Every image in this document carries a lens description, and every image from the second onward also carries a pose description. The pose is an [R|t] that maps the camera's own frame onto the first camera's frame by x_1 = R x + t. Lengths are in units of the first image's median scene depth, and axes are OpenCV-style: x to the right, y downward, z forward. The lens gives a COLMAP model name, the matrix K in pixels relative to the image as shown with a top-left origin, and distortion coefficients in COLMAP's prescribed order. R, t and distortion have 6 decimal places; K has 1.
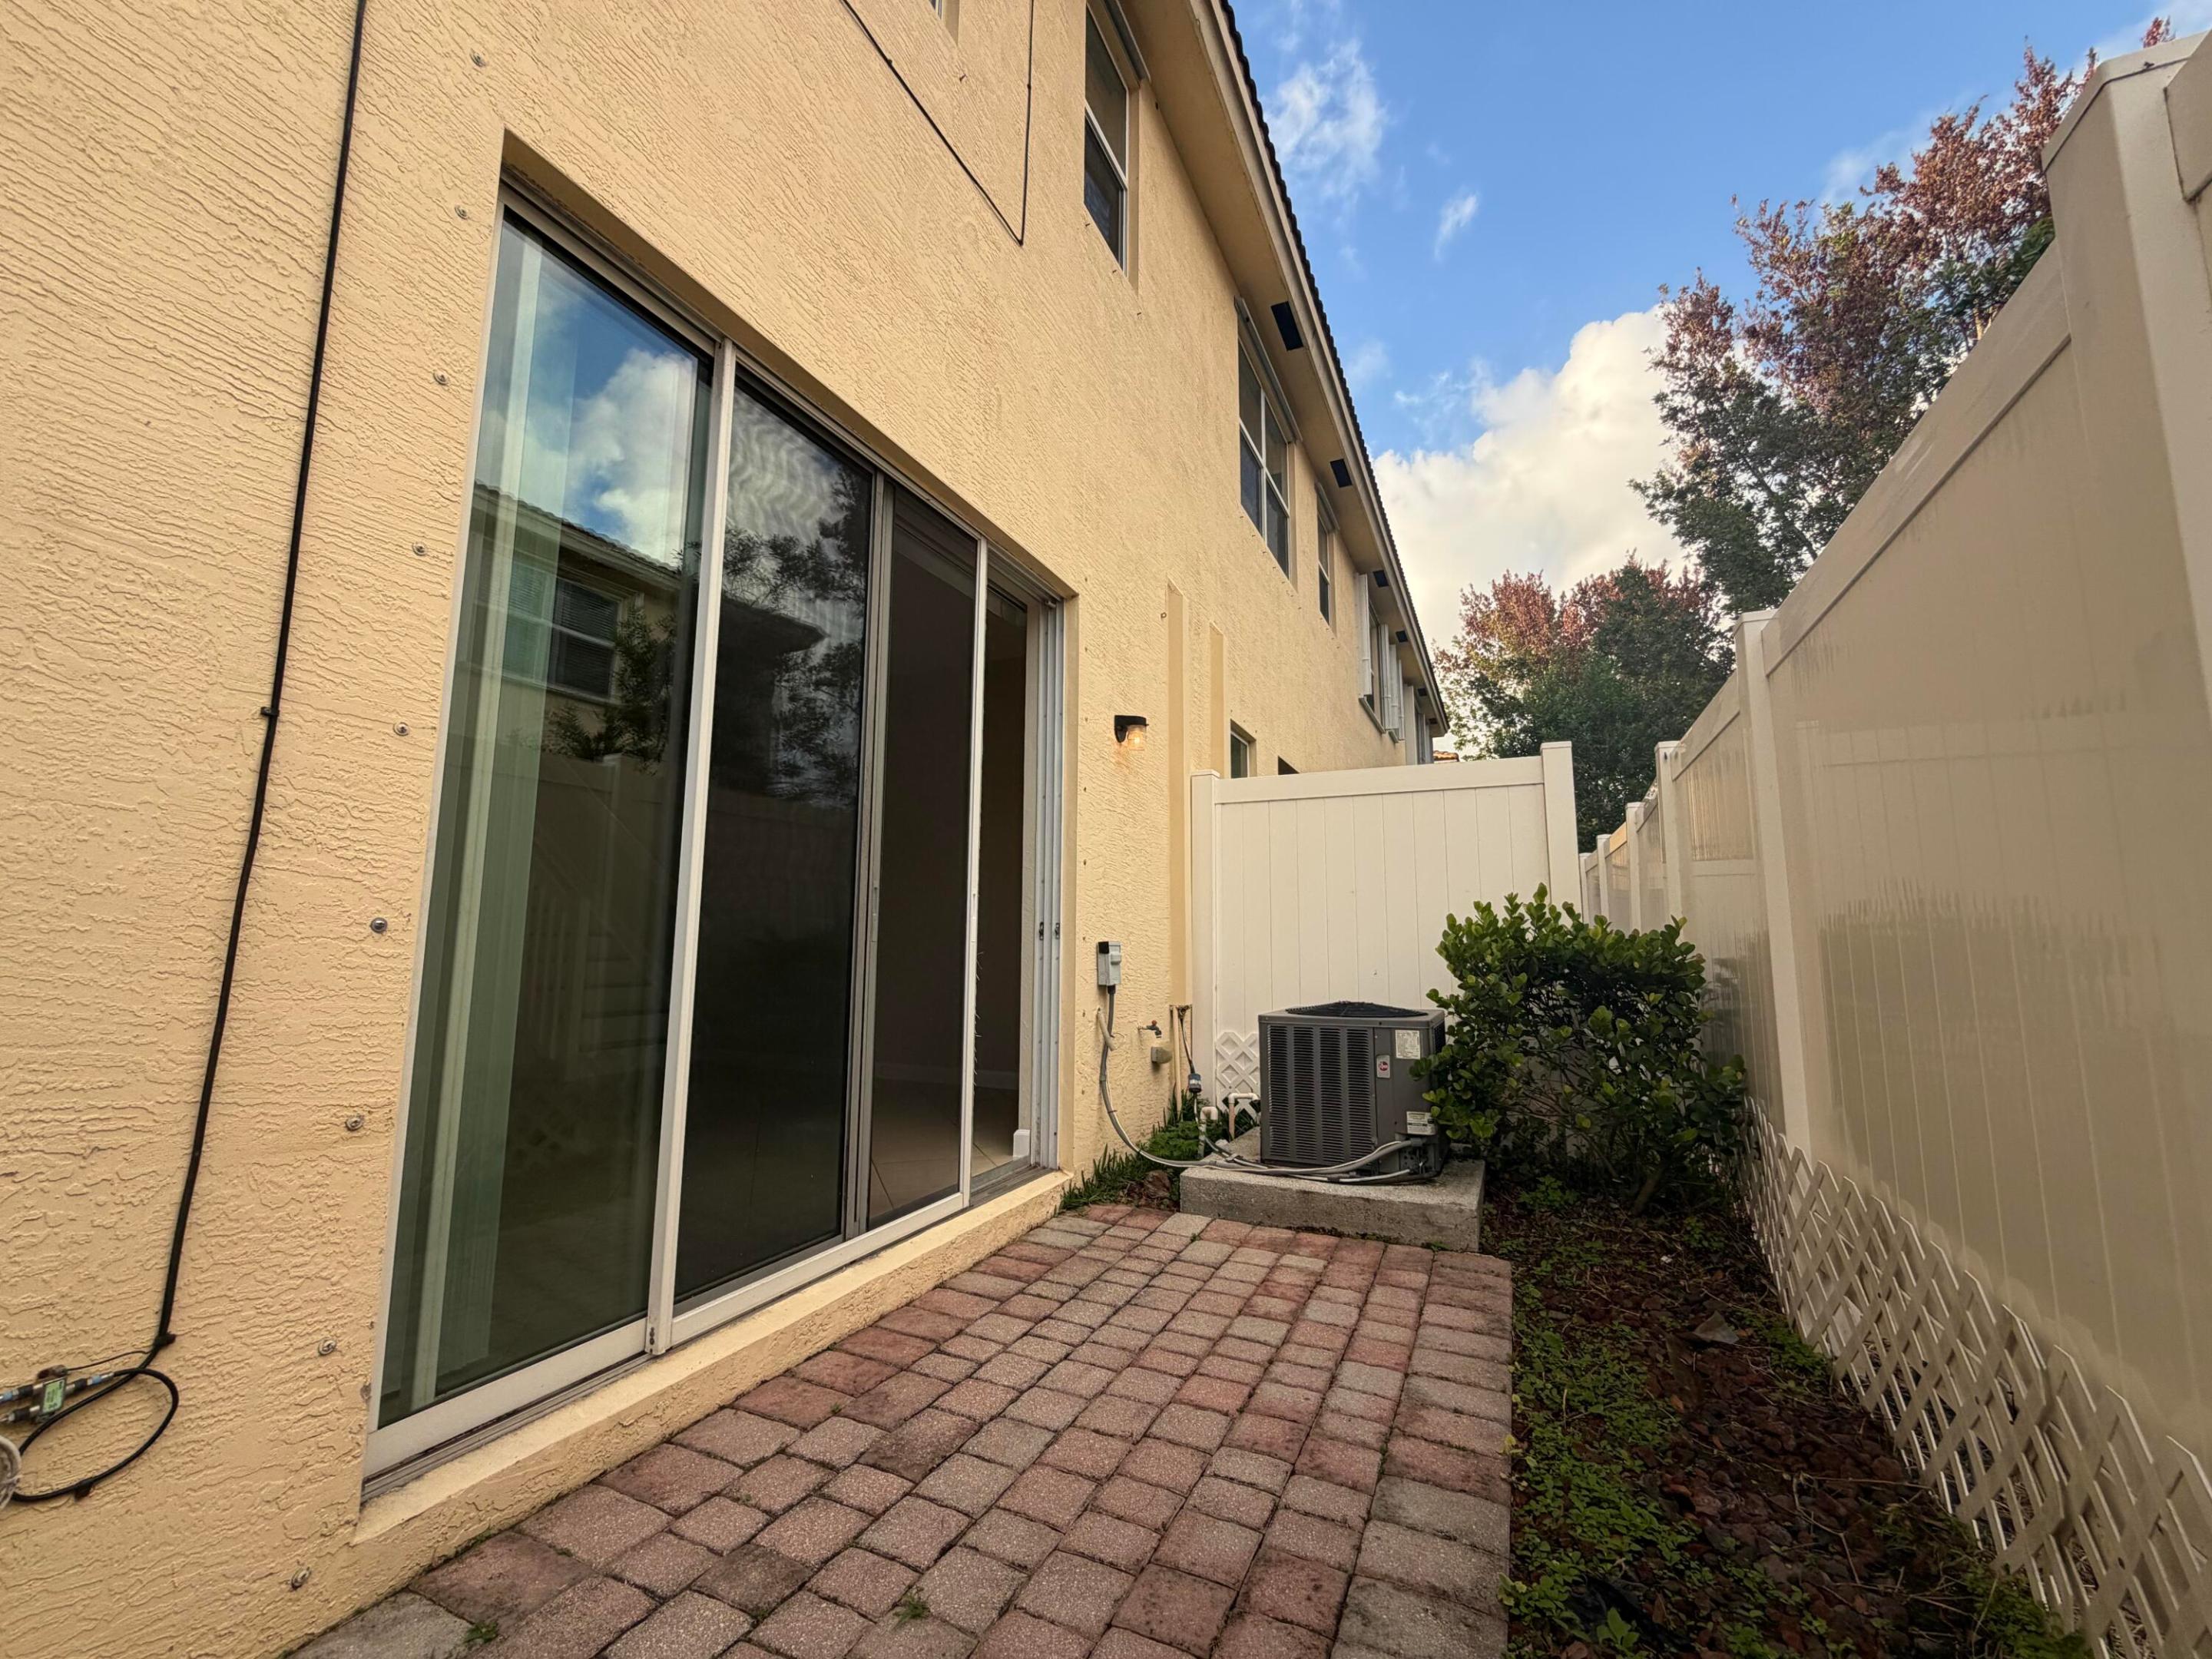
lens RADIAL K [[883.7, 0, 1106.0], [0, 883.7, 829.5], [0, 0, 1]] dist [-0.000781, -0.000122]
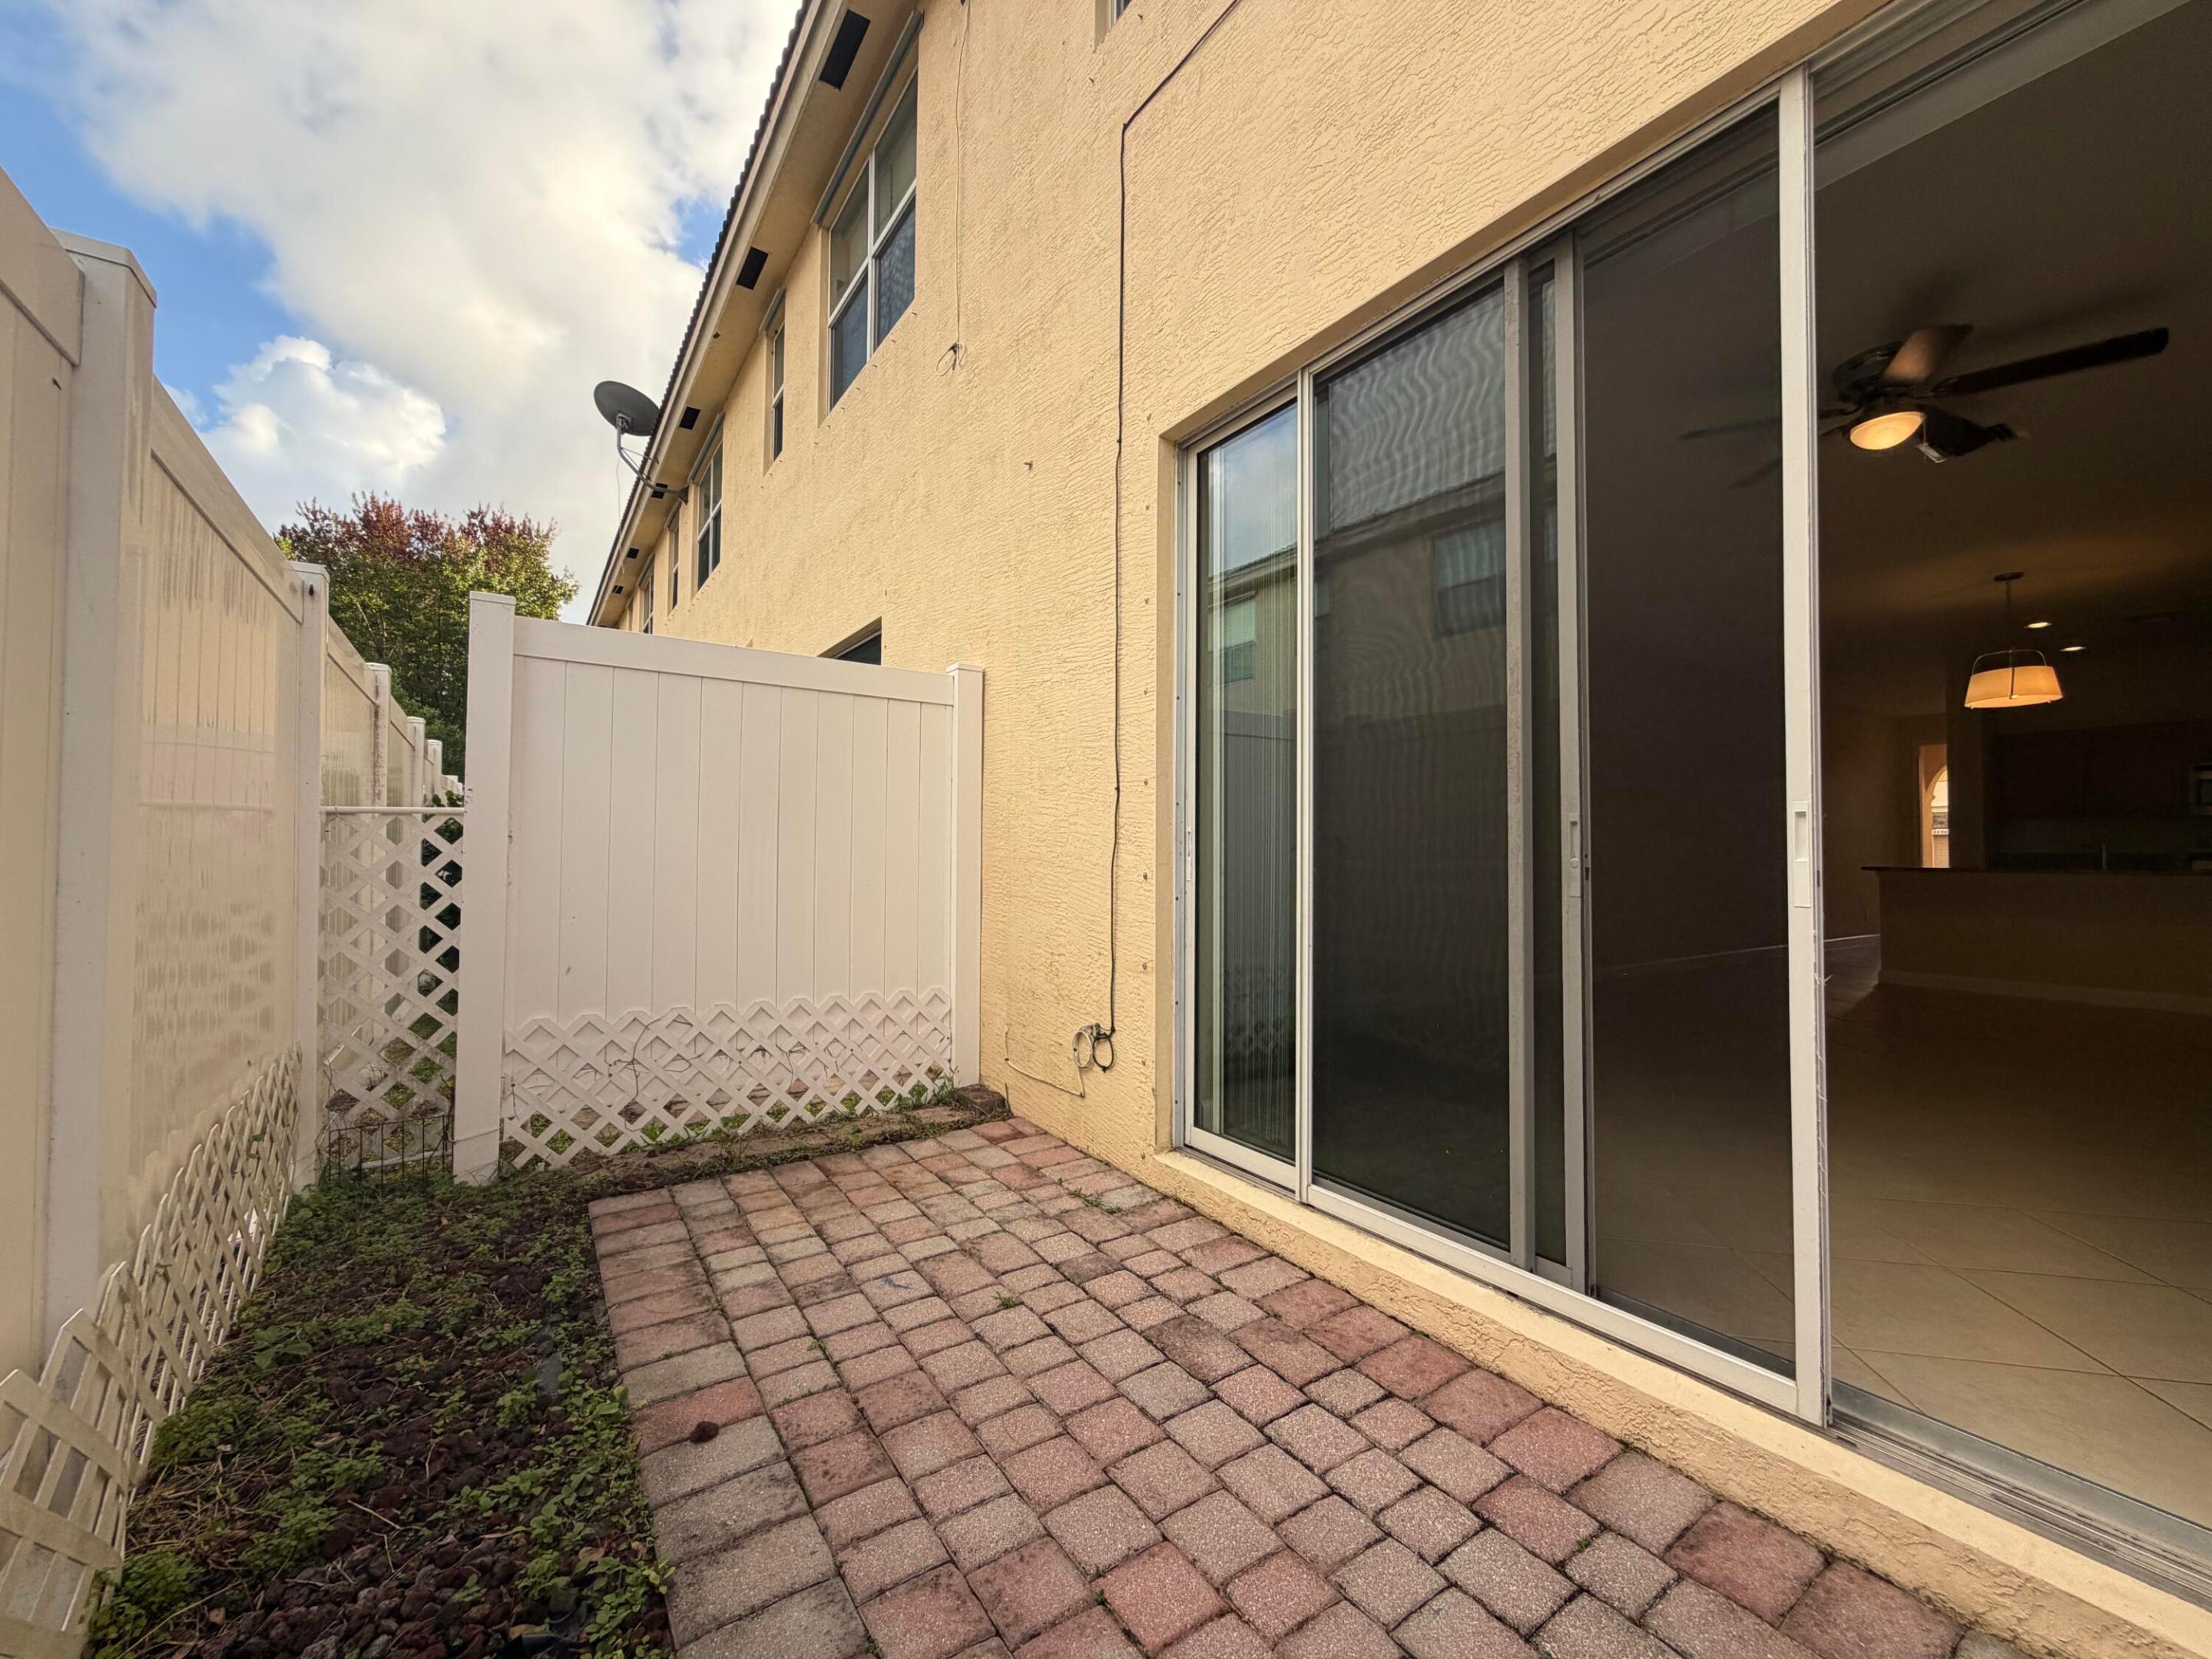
lens RADIAL K [[891.0, 0, 1106.0], [0, 891.0, 829.5], [0, 0, 1]] dist [-0.001054, 0.000168]
pose [[-0.520052, -0.031571, -0.853551, 0.844664], [0.104473, 0.989462, -0.100251, 0.160623], [0.847721, -0.141309, -0.511273, 1.611487]]
